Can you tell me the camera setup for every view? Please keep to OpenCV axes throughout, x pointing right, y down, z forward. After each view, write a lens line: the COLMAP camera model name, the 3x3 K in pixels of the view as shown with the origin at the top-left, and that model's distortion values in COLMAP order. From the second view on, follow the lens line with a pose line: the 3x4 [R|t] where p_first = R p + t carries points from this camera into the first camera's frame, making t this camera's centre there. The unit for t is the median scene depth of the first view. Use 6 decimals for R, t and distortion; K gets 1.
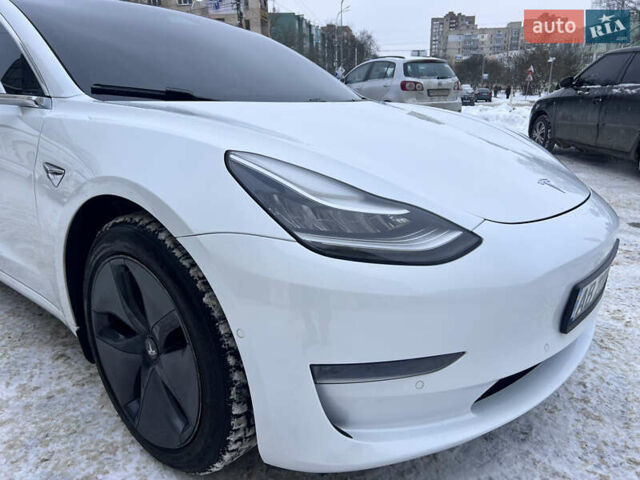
lens RADIAL K [[479.1, 0, 321.2], [0, 479.1, 242.3], [0, 0, 1]] dist [0.053883, -0.057788]
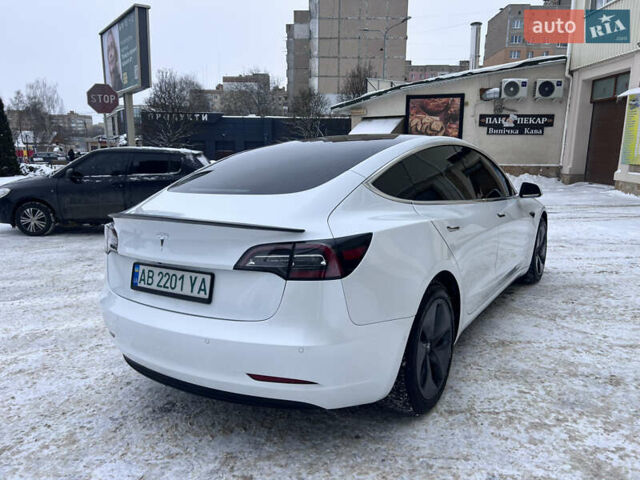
lens RADIAL K [[479.1, 0, 320.4], [0, 479.1, 243.4], [0, 0, 1]] dist [0.053883, -0.057788]
pose [[-0.096022, -0.176053, 0.979686, -0.907337], [0.309622, 0.930124, 0.197494, -0.260847], [-0.945999, 0.322296, -0.034803, 0.629689]]
